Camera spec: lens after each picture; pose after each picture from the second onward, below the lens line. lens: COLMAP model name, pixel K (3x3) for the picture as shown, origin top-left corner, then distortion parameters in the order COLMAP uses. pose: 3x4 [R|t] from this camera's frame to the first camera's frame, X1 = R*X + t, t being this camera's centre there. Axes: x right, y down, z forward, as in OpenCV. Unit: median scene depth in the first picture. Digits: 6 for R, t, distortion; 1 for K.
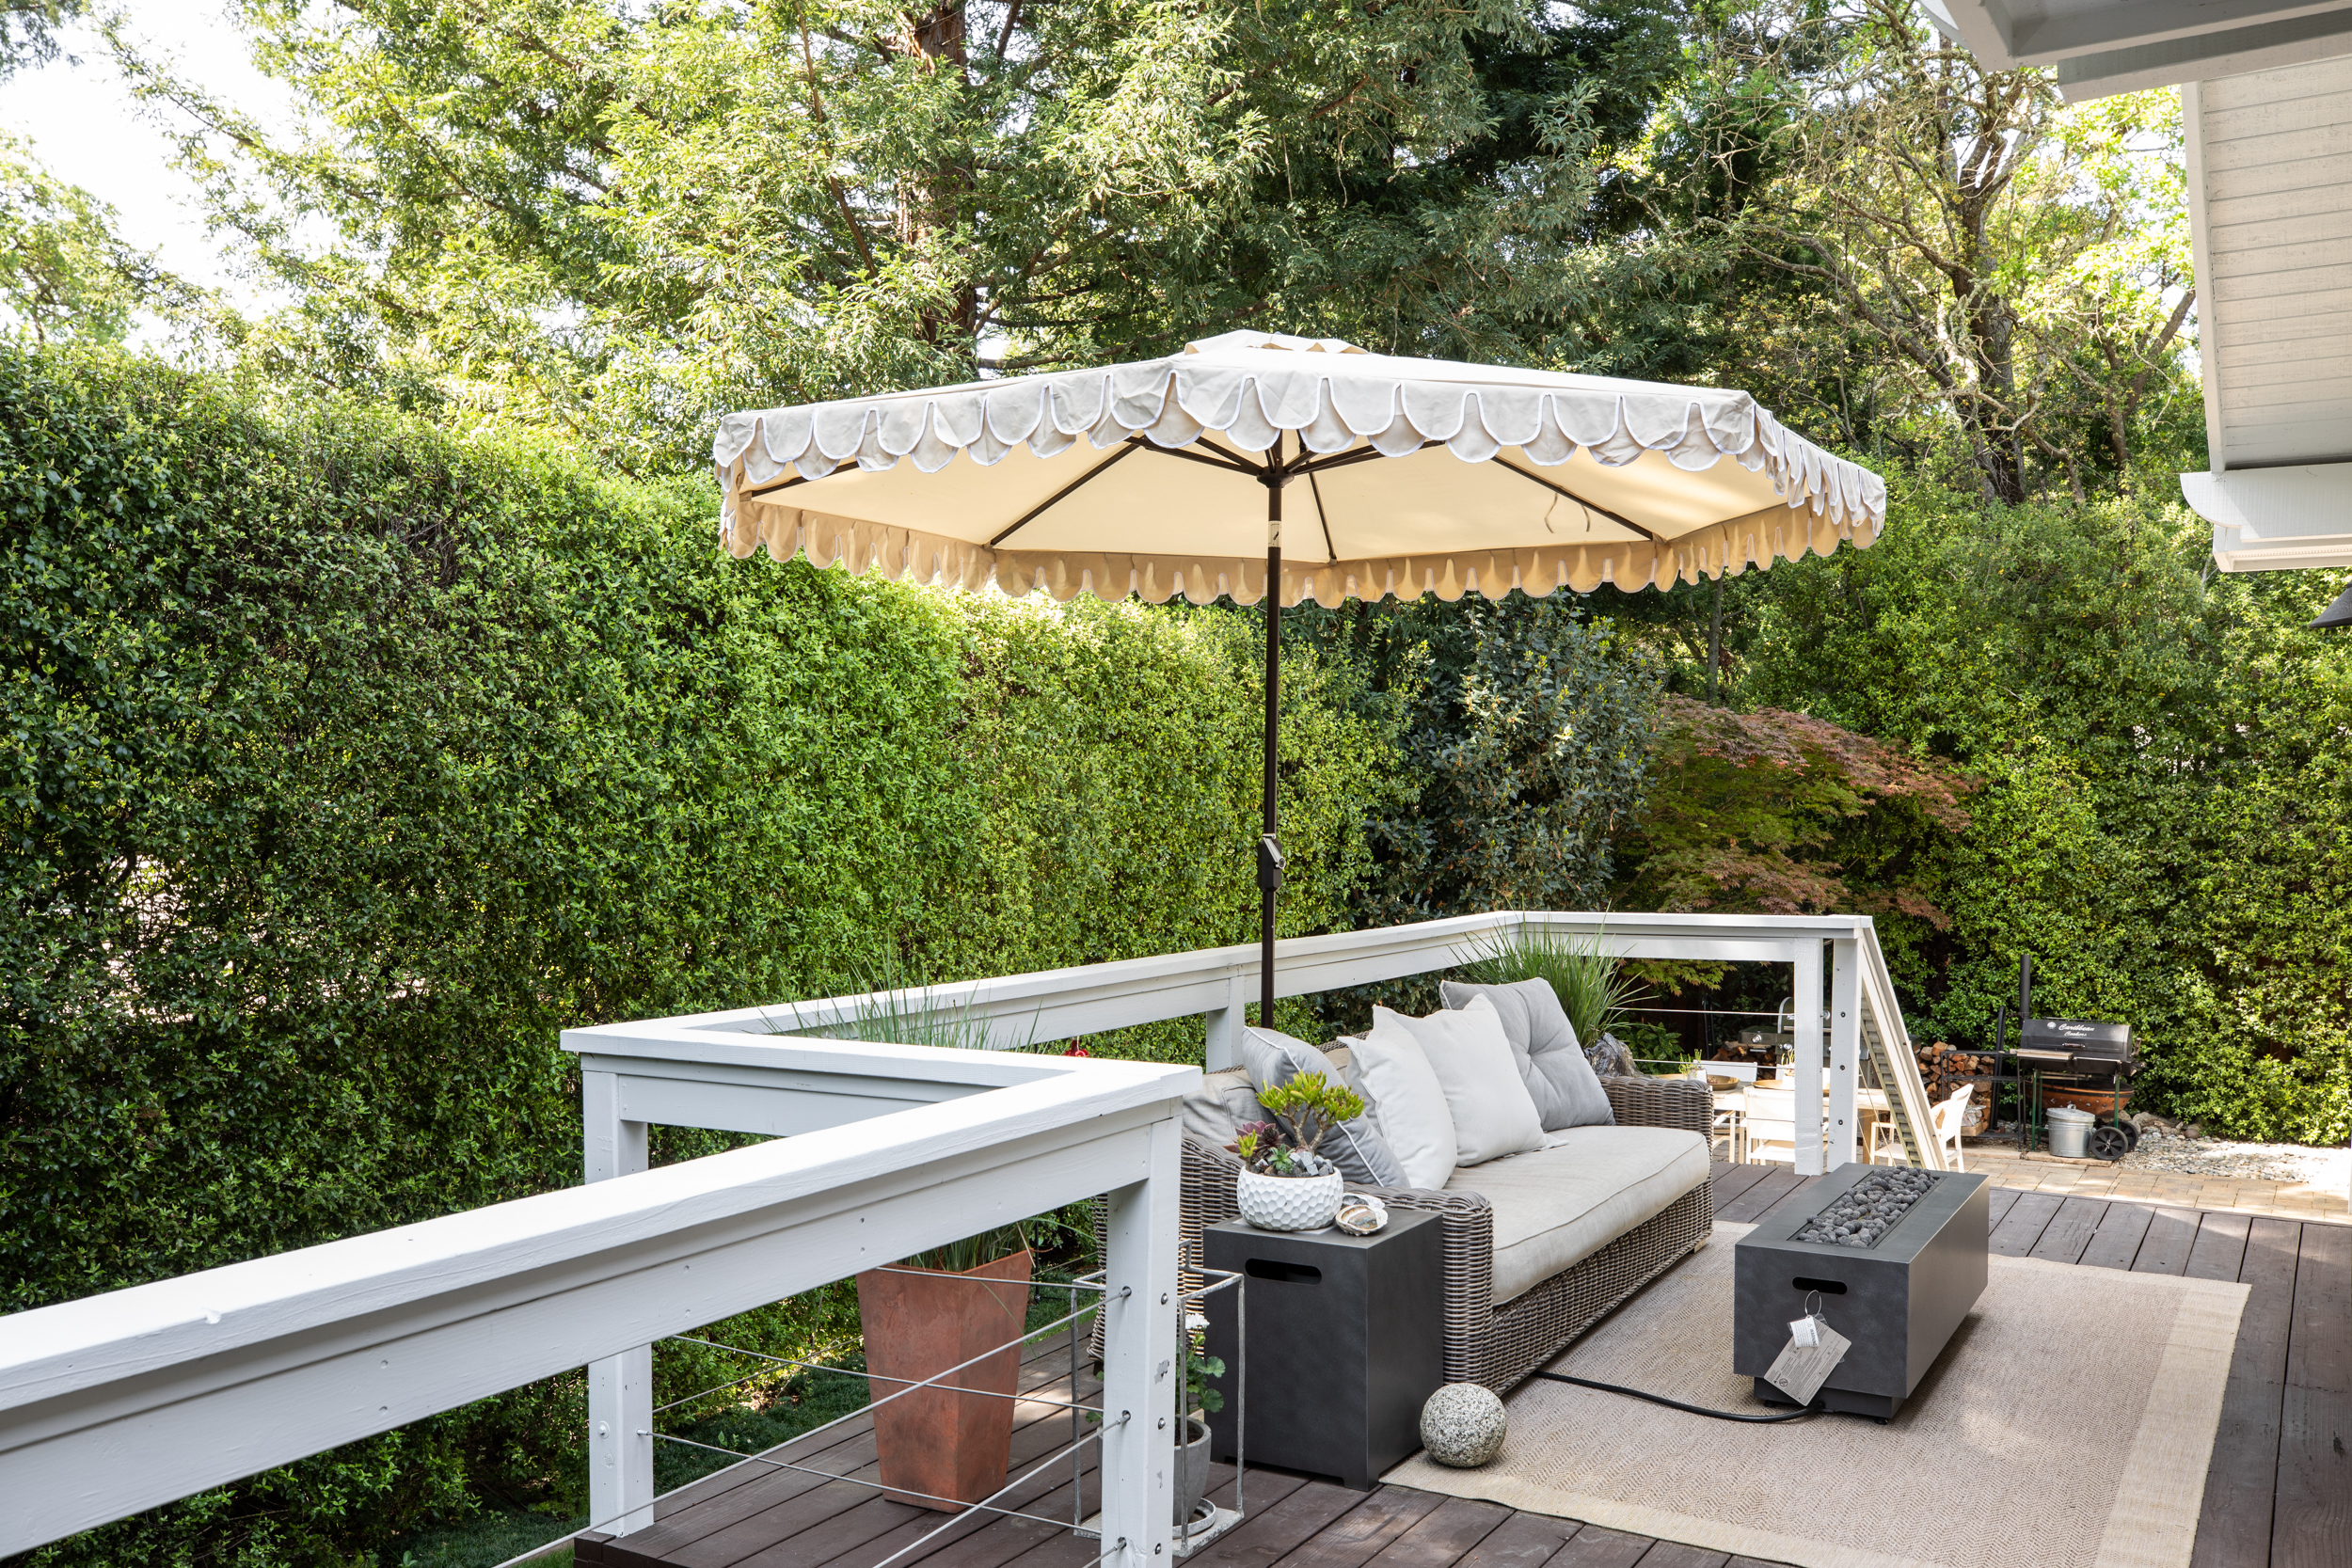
lens RADIAL K [[2074.7, 0, 1176.6], [0, 2074.7, 903.2], [0, 0, 1]] dist [0.050388, -0.001806]
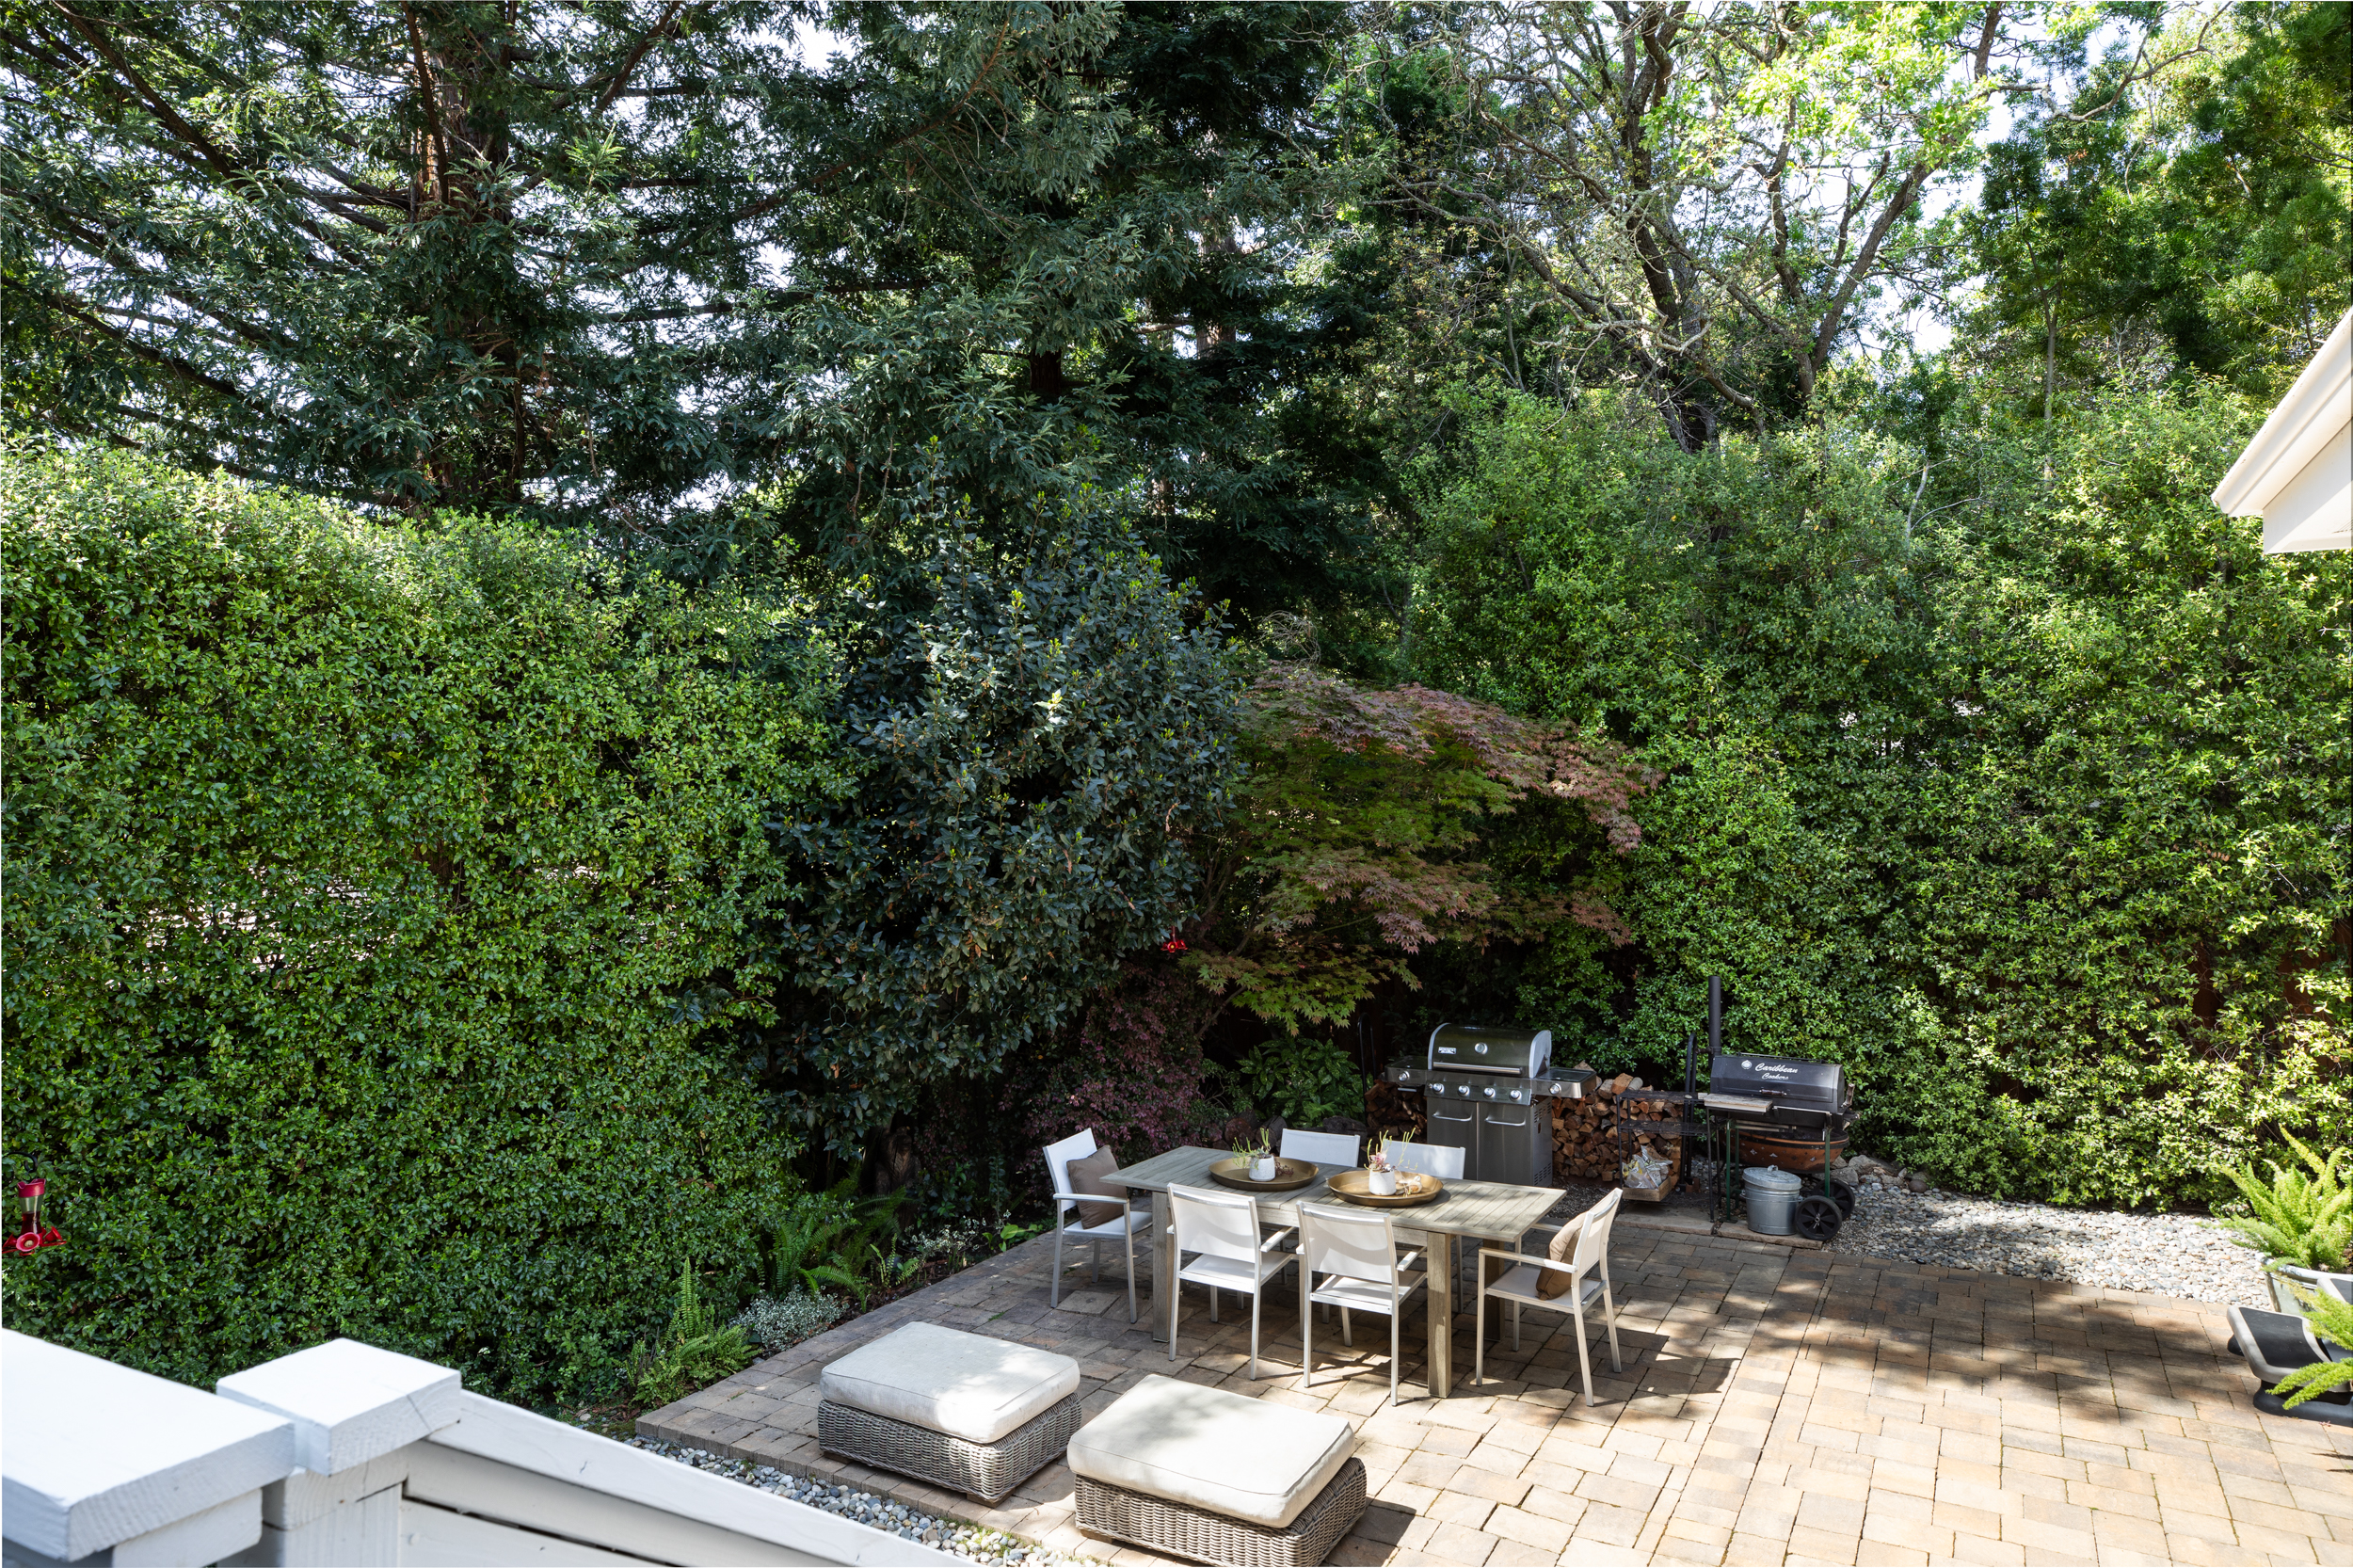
lens RADIAL K [[1507.5, 0, 1176.5], [0, 1507.5, 784.0], [0, 0, 1]] dist [0.000105, -0.000246]
pose [[0.999933, -0.008167, 0.008165, 0.188700], [0.008606, 0.998440, -0.055166, -0.019887], [-0.007702, 0.055232, 0.998444, 0.402716]]
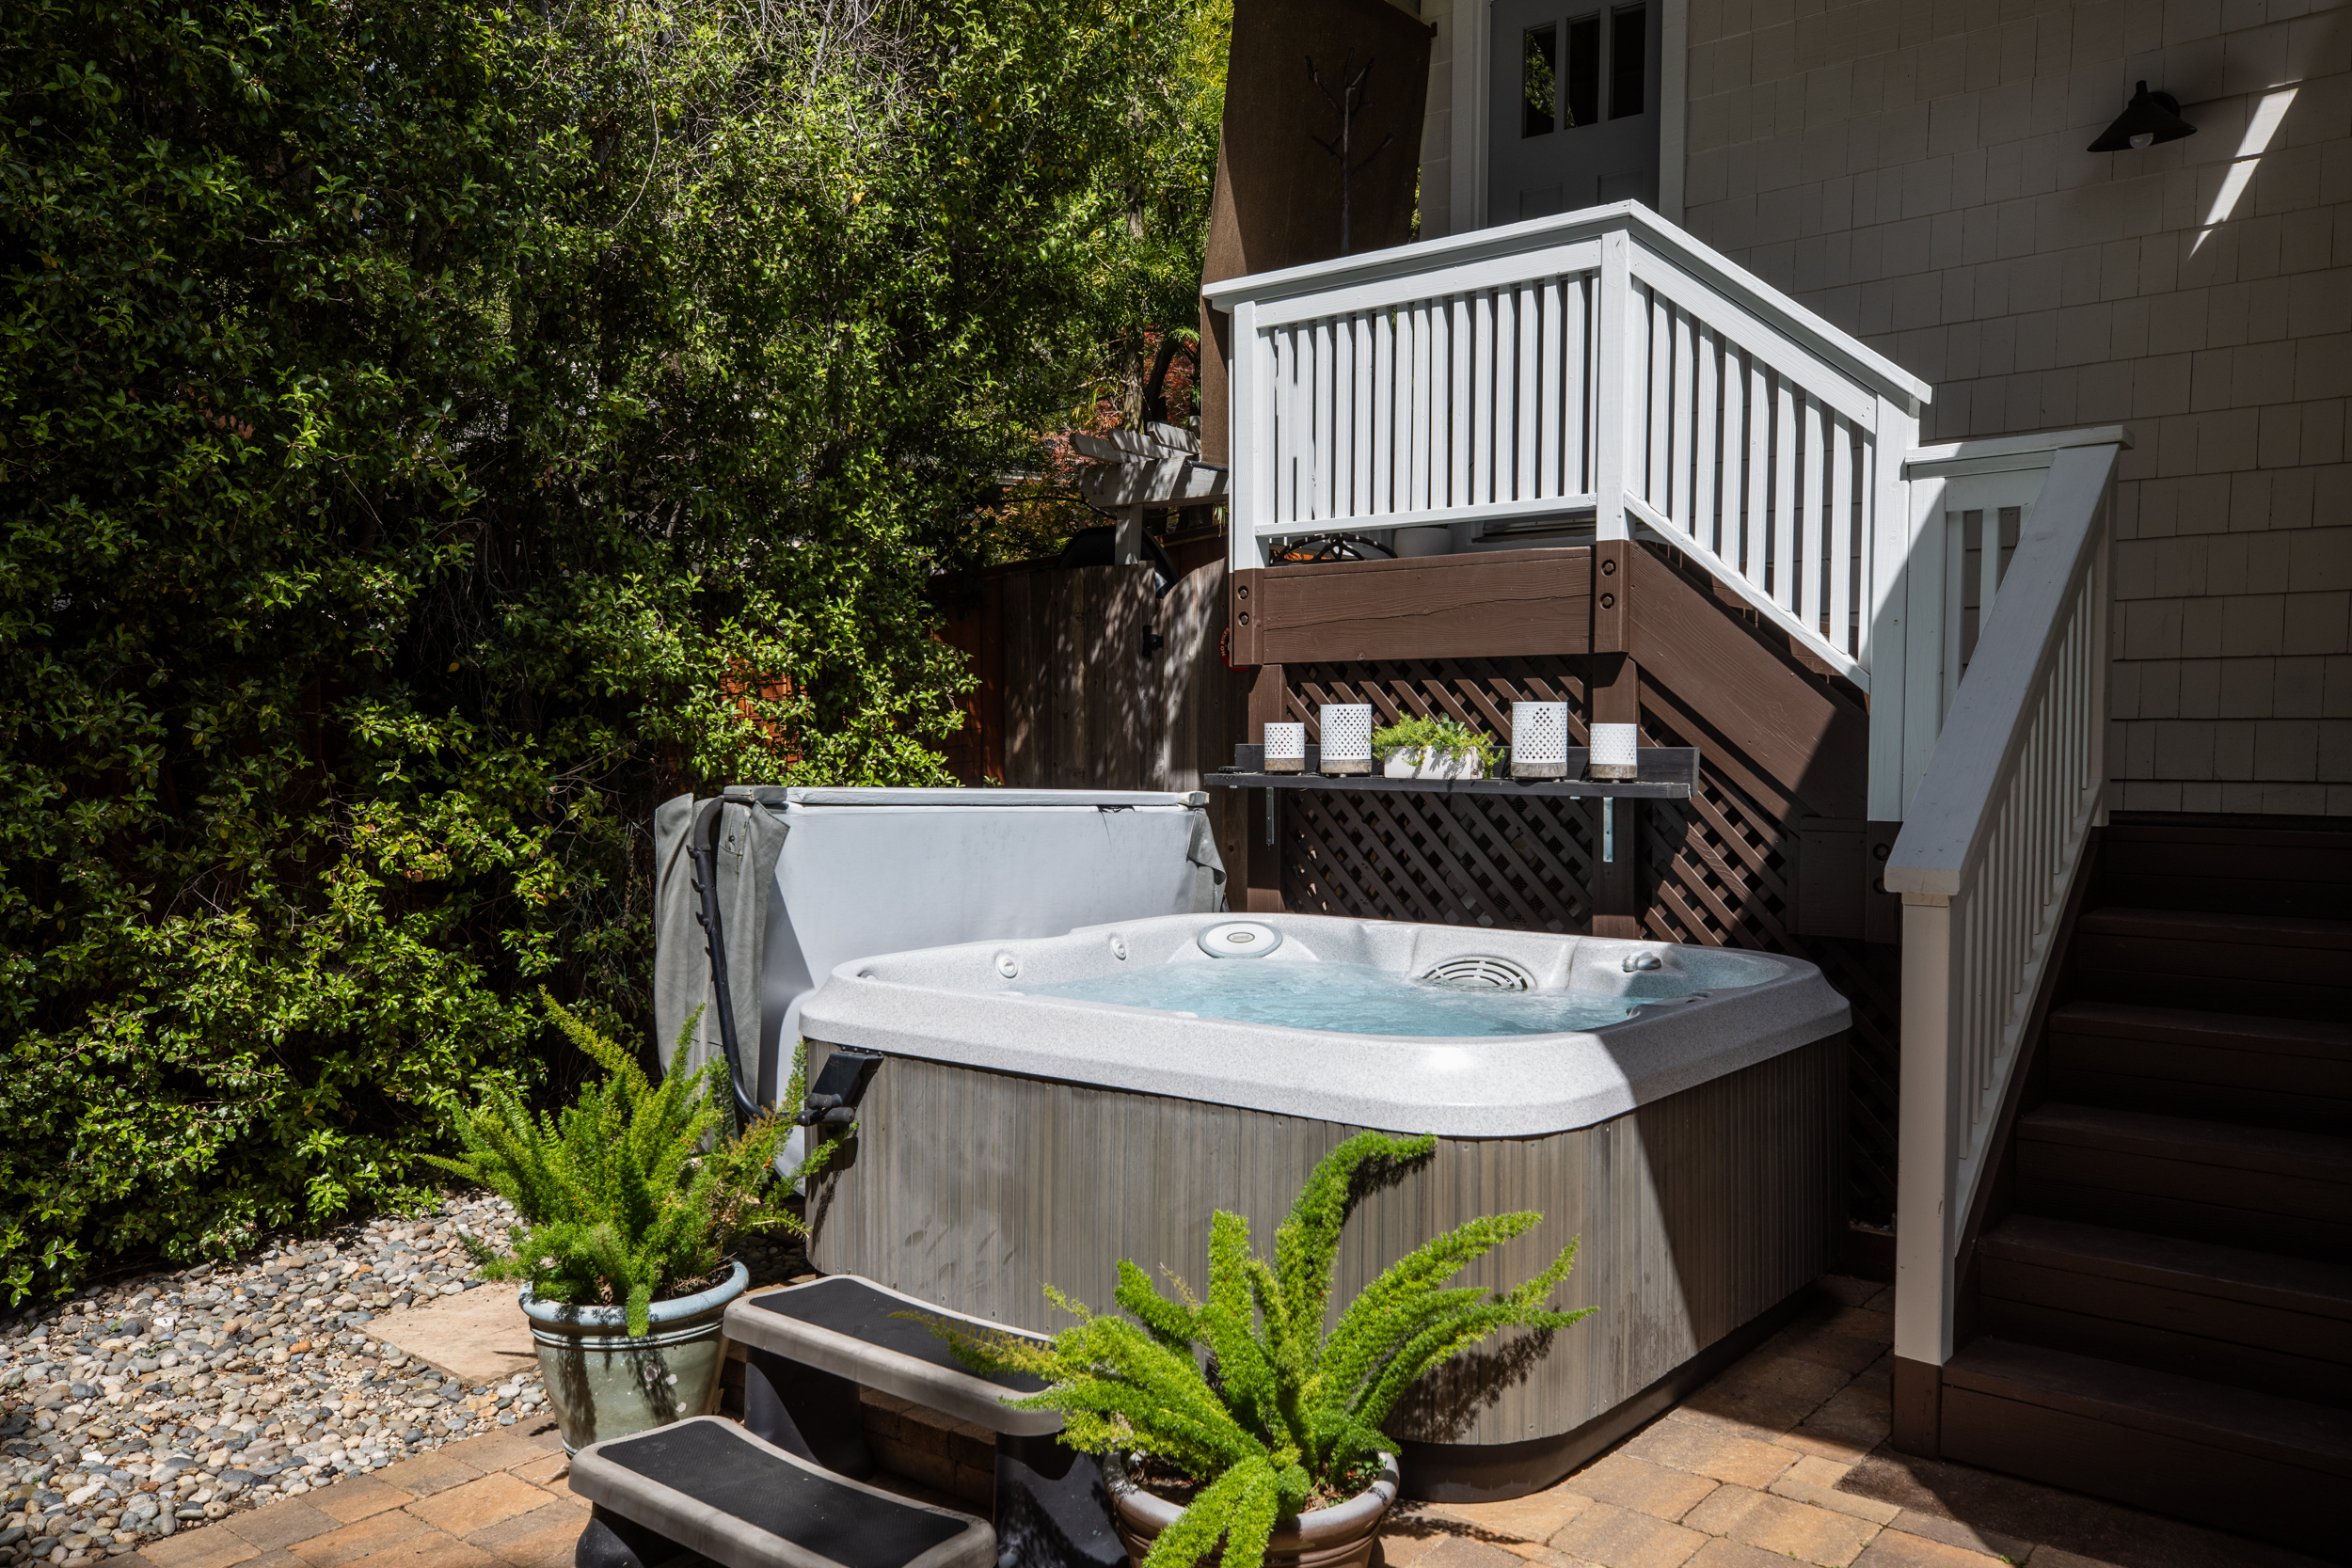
lens RADIAL K [[1820.9, 0, 1176.0], [0, 1820.9, 784.0], [0, 0, 1]] dist [0.001947, 0.001381]
pose [[0.193963, -0.043357, 0.980050, 0.320619], [0.045042, 0.998363, 0.035253, 0.030576], [-0.979974, 0.037305, 0.195599, 0.748245]]
